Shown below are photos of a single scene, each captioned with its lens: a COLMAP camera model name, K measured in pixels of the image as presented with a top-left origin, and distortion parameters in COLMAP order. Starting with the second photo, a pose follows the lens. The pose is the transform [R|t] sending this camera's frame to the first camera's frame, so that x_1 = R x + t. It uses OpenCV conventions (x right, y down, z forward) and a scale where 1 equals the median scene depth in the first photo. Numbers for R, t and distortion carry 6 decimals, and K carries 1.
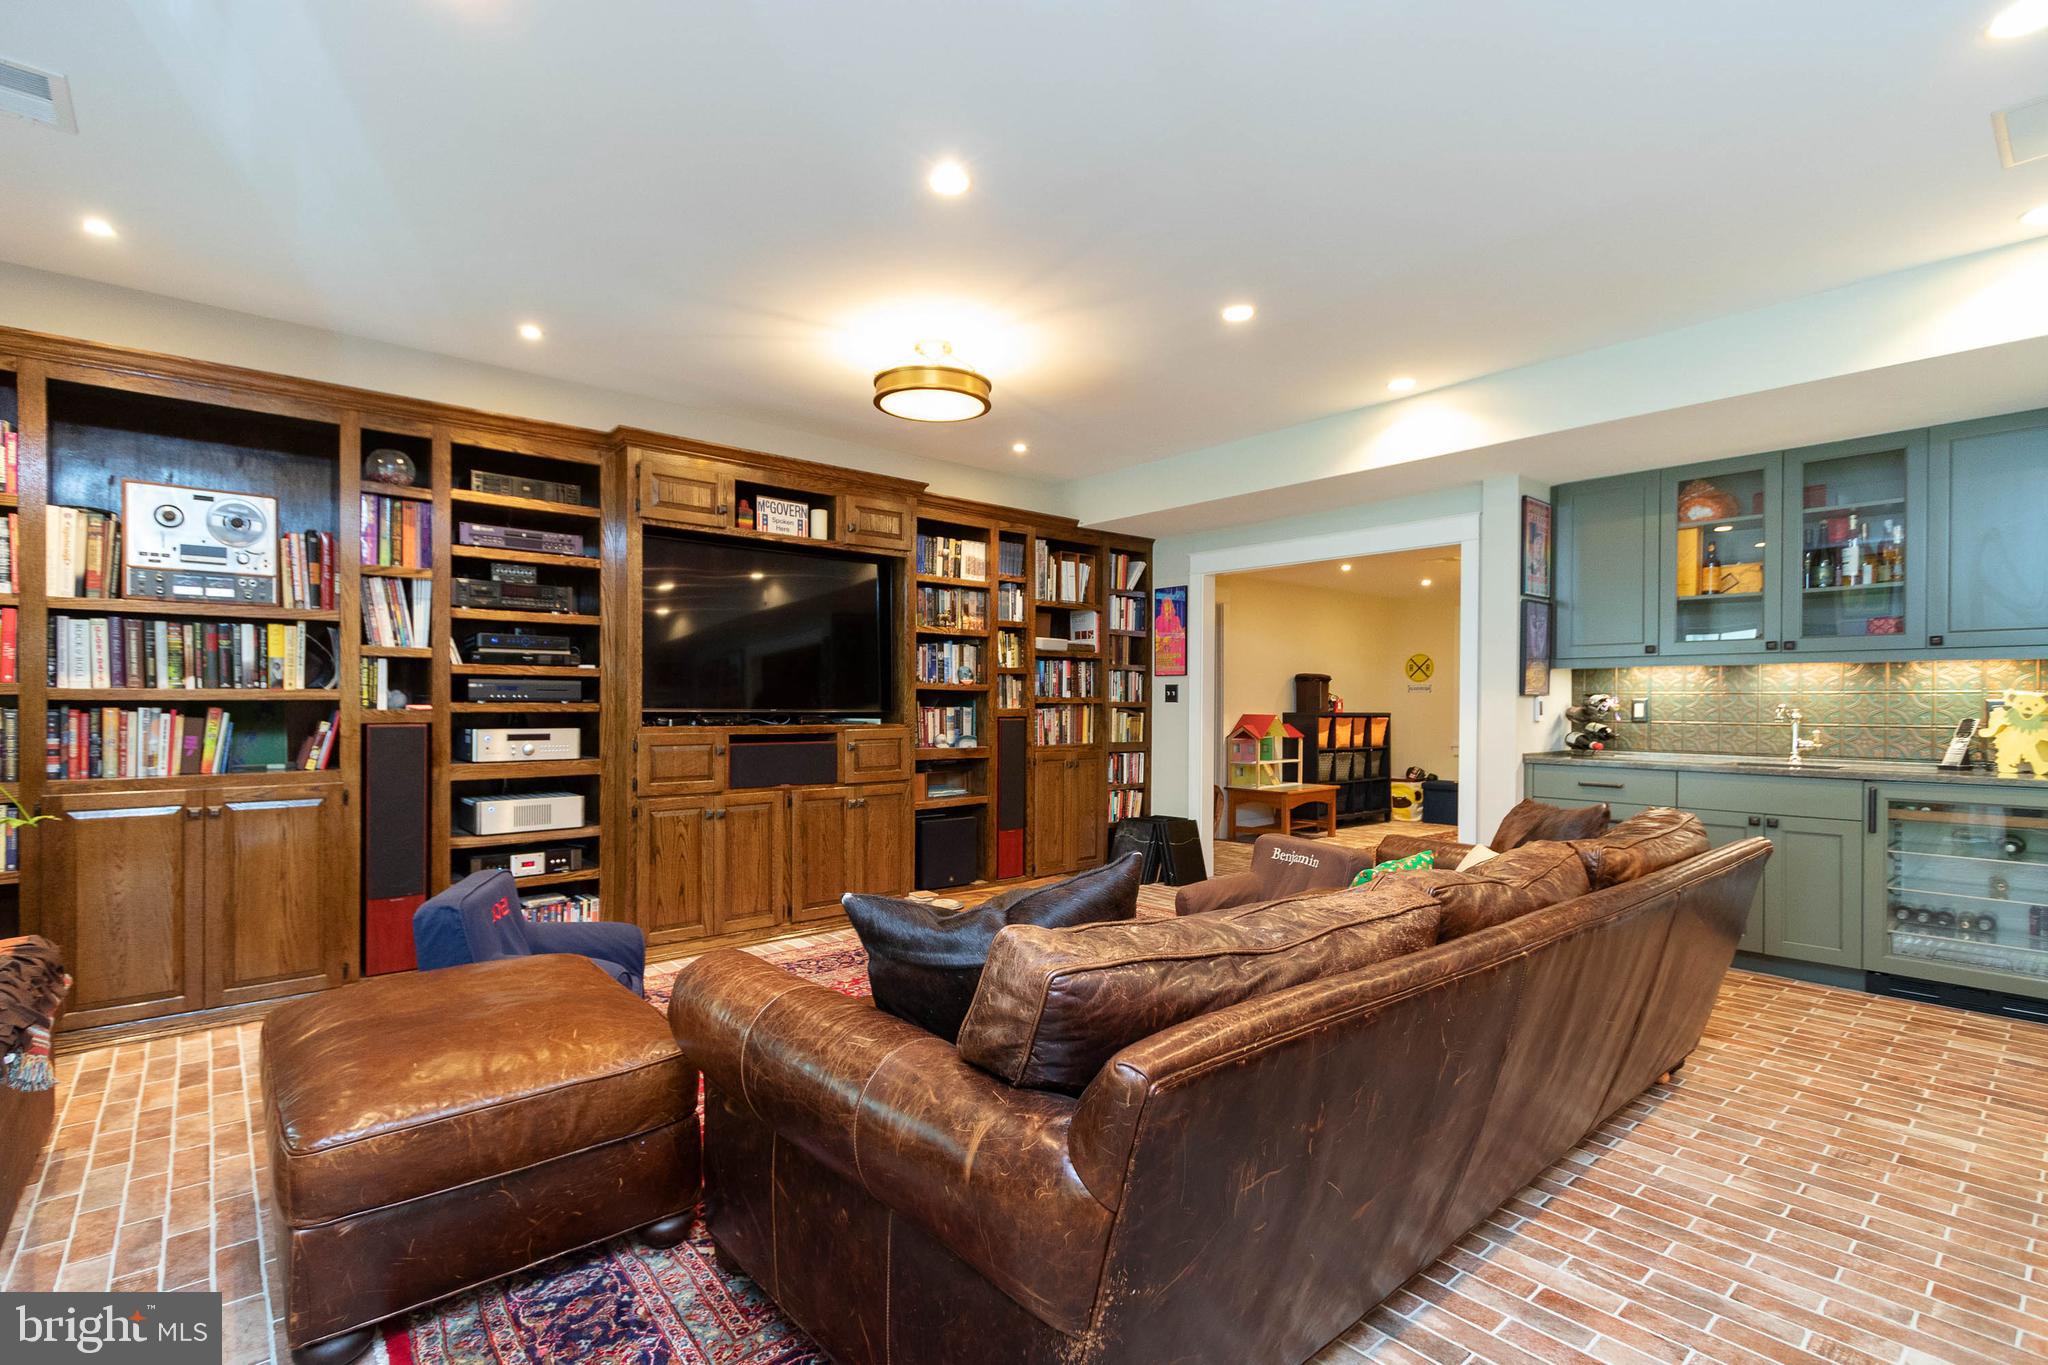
lens RADIAL K [[944.6, 0, 1025.1], [0, 944.6, 699.9], [0, 0, 1]] dist [0.005597, 0.000663]
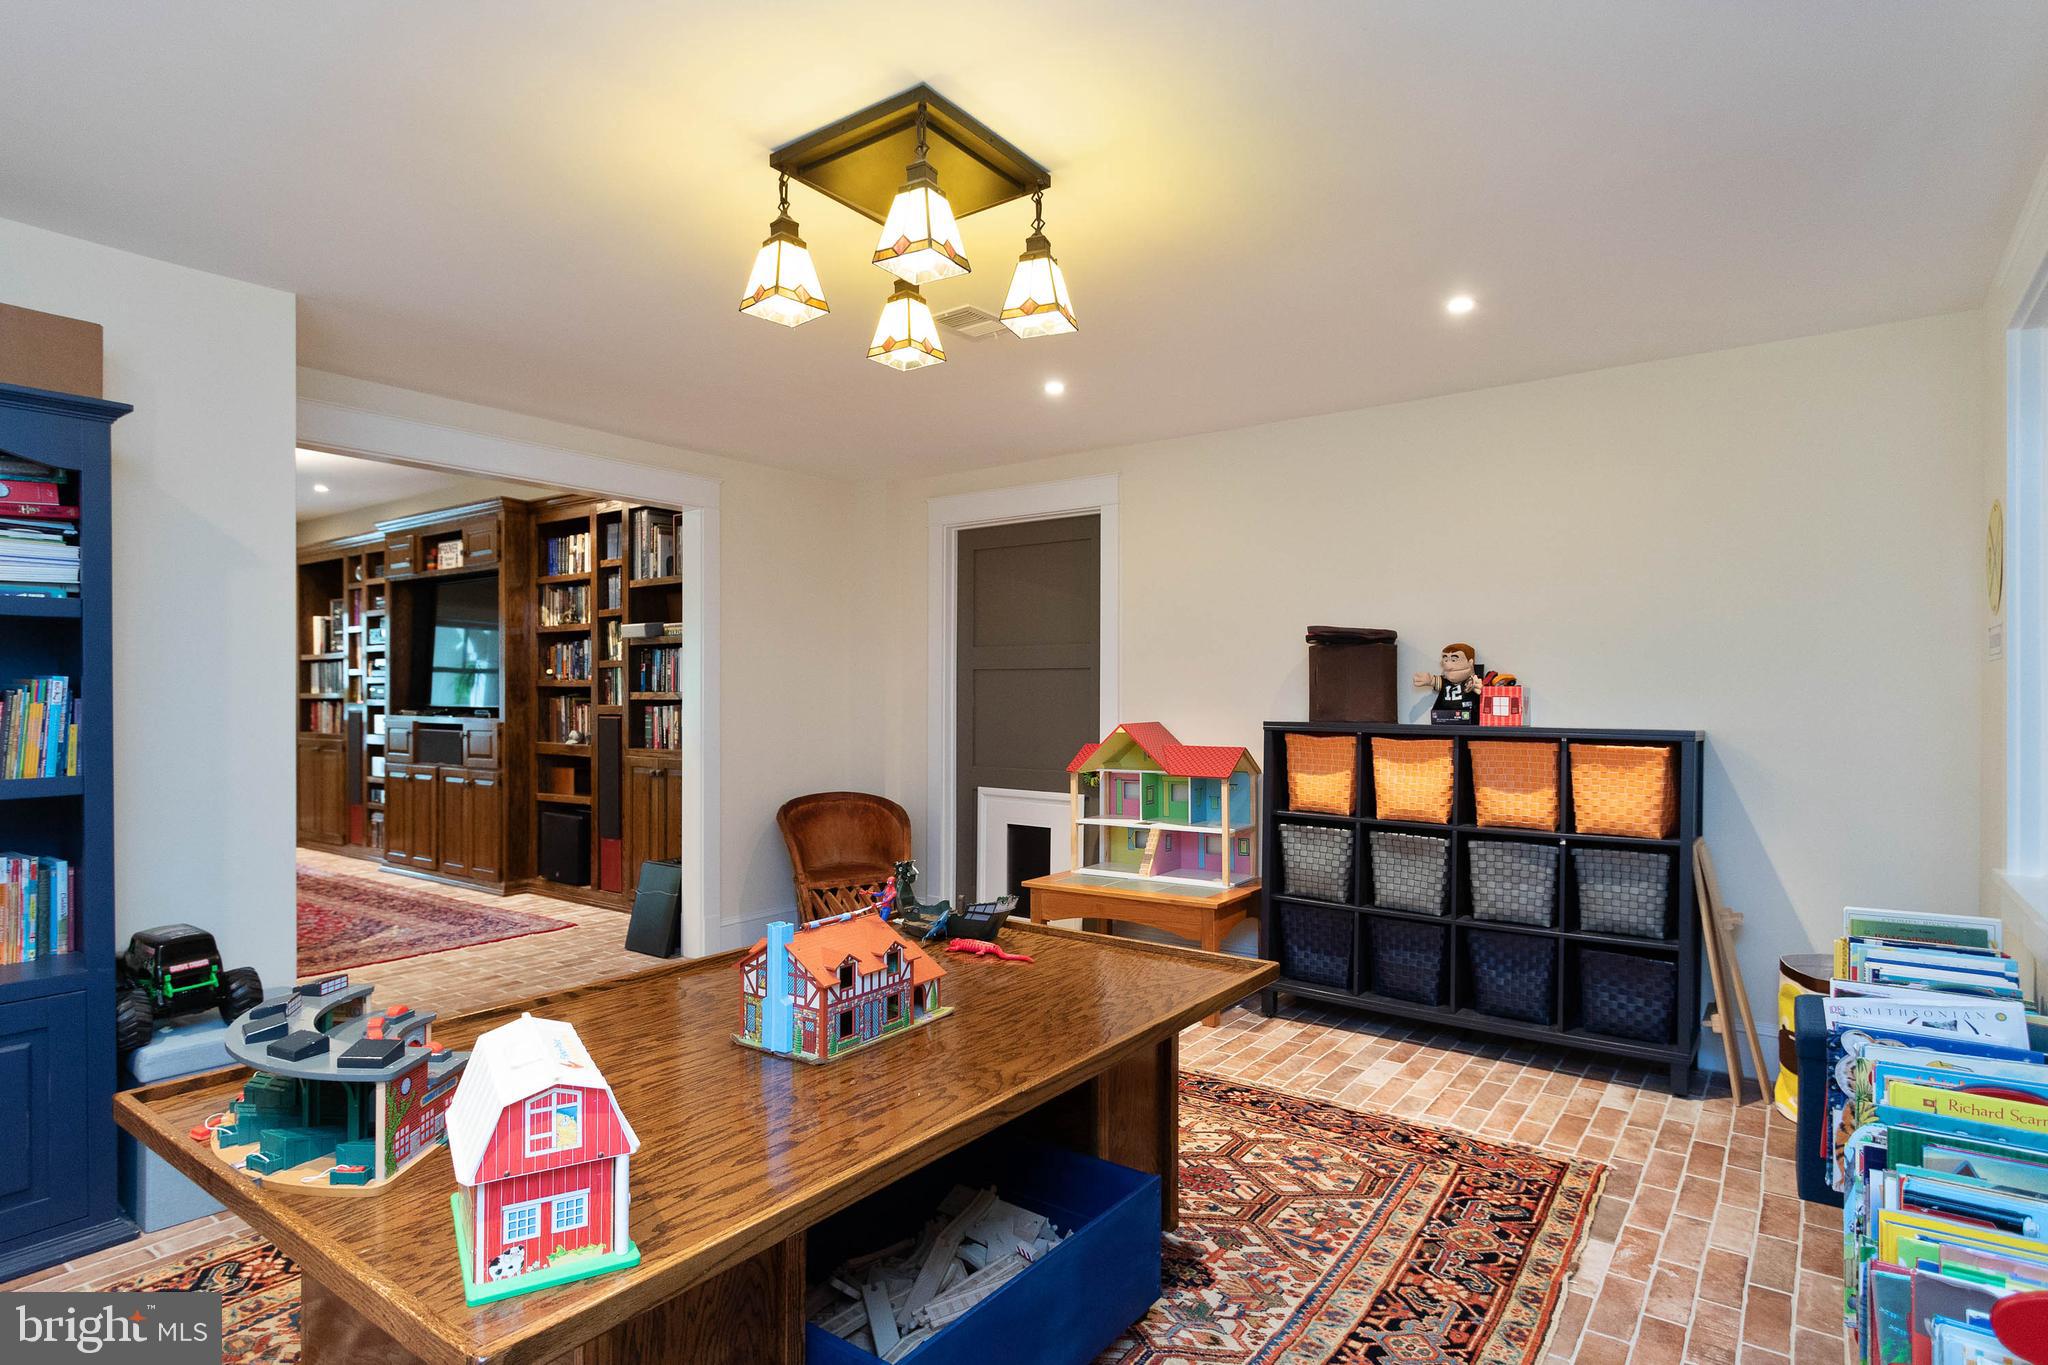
lens RADIAL K [[1077.9, 0, 1025.9], [0, 1077.9, 693.3], [0, 0, 1]] dist [0.002998, 0.001953]
pose [[0.224792, -0.013418, -0.974314, 1.504041], [-0.001876, 0.999897, -0.014203, 0.016242], [0.974405, 0.005021, 0.224743, 1.600794]]
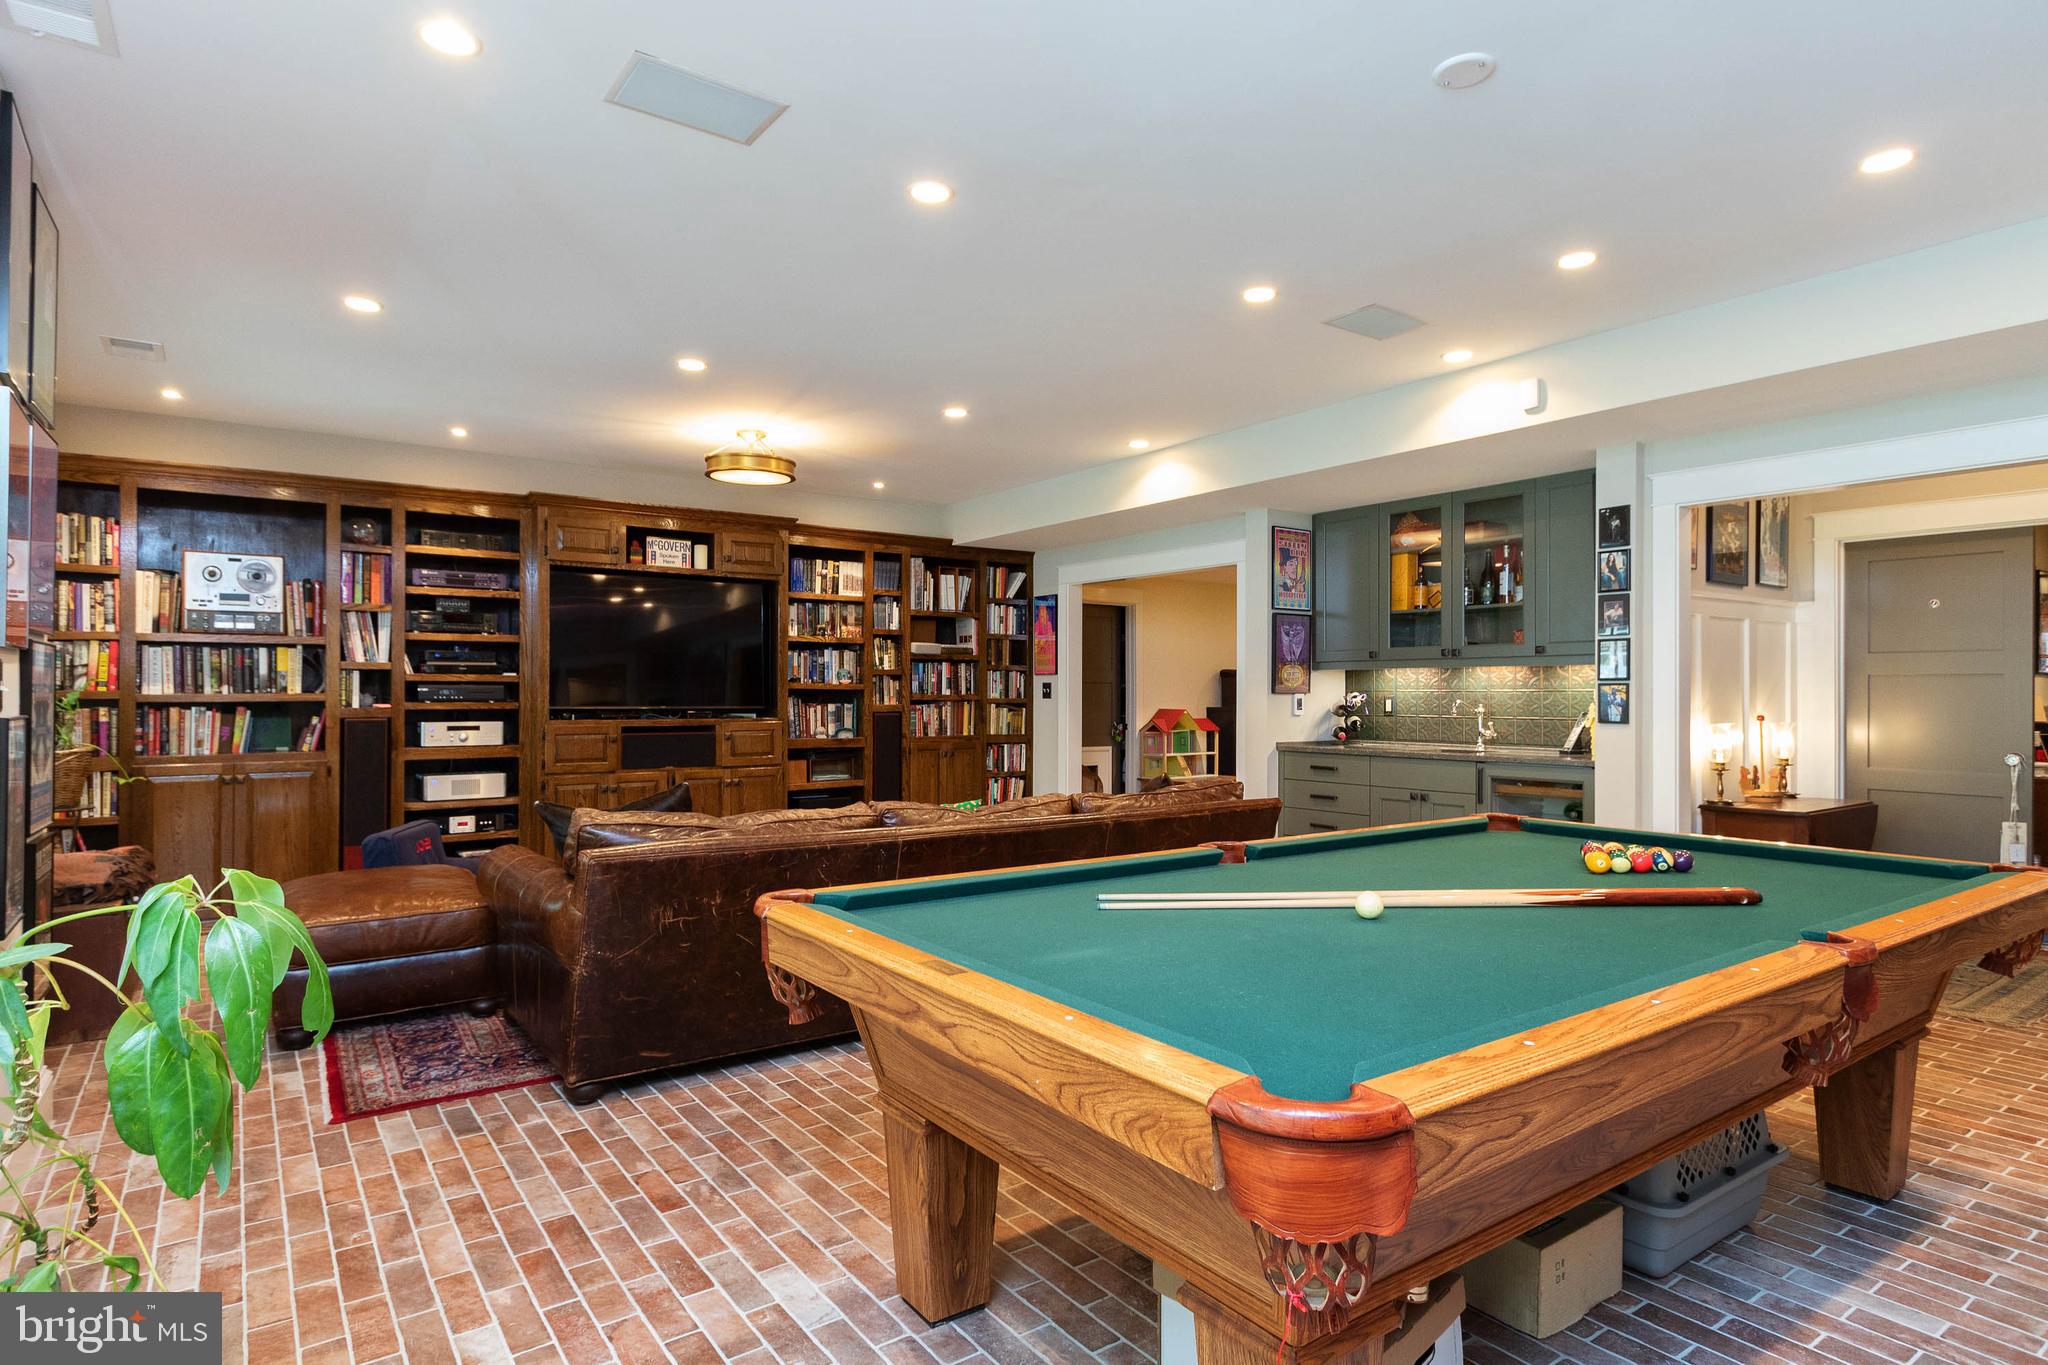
lens RADIAL K [[1077.9, 0, 1028.4], [0, 1077.9, 681.9], [0, 0, 1]] dist [0.002998, 0.001953]
pose [[0.996873, -0.004190, -0.078912, 0.364043], [0.003423, 0.999946, -0.009859, -0.007502], [0.078949, 0.009558, 0.996833, -0.421851]]
